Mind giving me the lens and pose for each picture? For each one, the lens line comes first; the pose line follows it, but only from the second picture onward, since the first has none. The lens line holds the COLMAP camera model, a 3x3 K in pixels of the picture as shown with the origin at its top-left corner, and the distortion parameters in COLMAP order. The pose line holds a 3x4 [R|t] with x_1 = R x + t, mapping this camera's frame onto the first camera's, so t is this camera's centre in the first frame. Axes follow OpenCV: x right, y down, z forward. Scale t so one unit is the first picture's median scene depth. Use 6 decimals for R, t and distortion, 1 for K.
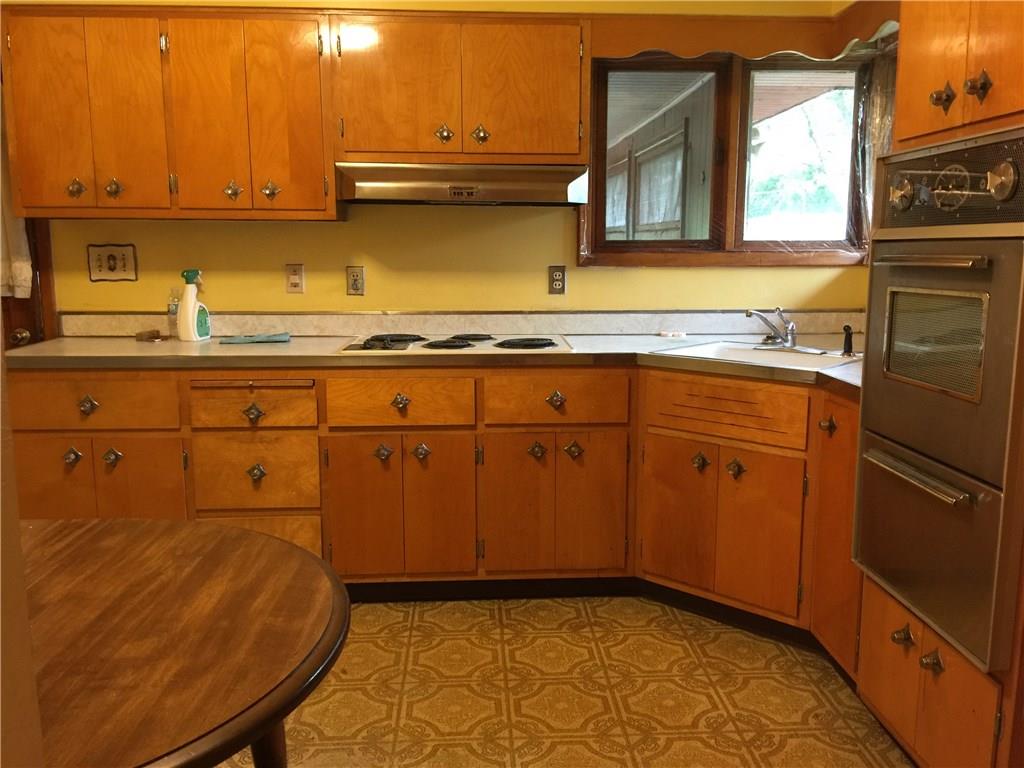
lens RADIAL K [[891.8, 0, 525.8], [0, 891.8, 382.4], [0, 0, 1]] dist [0.094909, -0.175192]
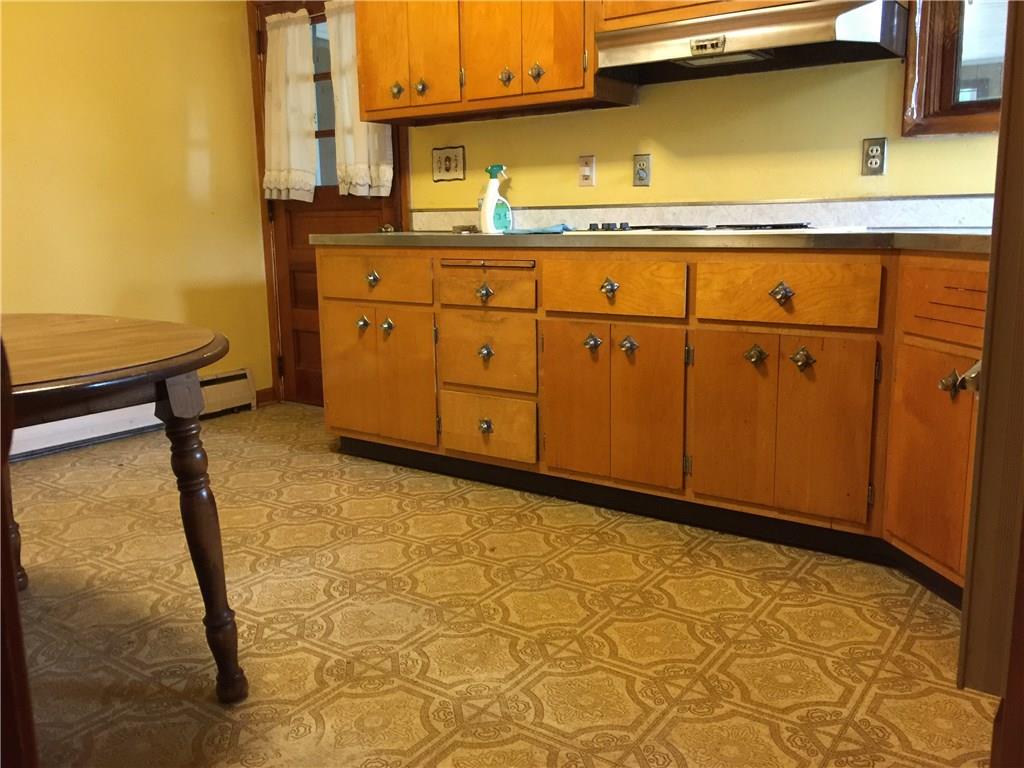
lens RADIAL K [[891.8, 0, 525.8], [0, 891.8, 382.4], [0, 0, 1]] dist [0.094909, -0.175192]
pose [[0.764212, 0.097968, -0.637481, 0.377775], [-0.085261, 0.995067, 0.050711, 0.077835], [0.639304, 0.015599, 0.768796, 0.241098]]
